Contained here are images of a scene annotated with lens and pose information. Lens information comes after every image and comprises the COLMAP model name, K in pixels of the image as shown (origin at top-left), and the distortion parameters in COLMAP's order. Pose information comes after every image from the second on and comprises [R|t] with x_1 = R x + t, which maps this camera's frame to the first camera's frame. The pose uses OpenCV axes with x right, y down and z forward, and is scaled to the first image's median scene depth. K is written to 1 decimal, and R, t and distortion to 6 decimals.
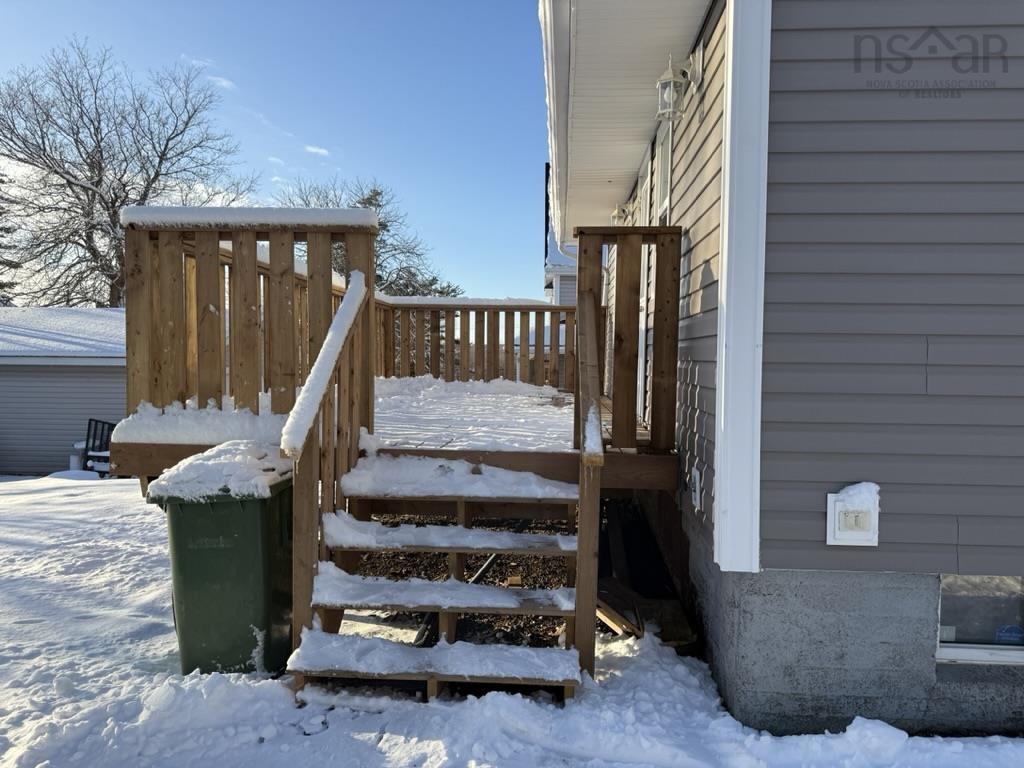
lens RADIAL K [[720.2, 0, 511.9], [0, 720.2, 387.3], [0, 0, 1]] dist [0.029314, -0.031493]
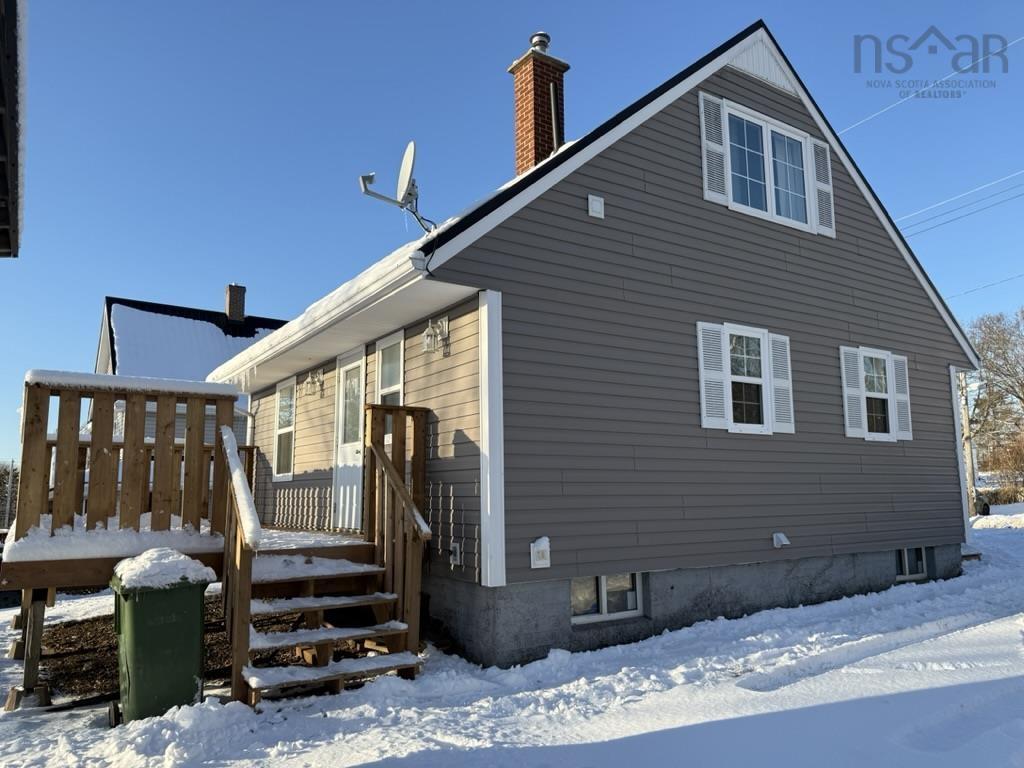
lens RADIAL K [[720.2, 0, 514.0], [0, 720.2, 382.5], [0, 0, 1]] dist [0.029314, -0.031493]
pose [[0.794774, 0.069318, 0.602934, -0.756753], [0.051556, 0.982154, -0.180877, 0.052780], [-0.604712, 0.174841, 0.777016, -0.577892]]
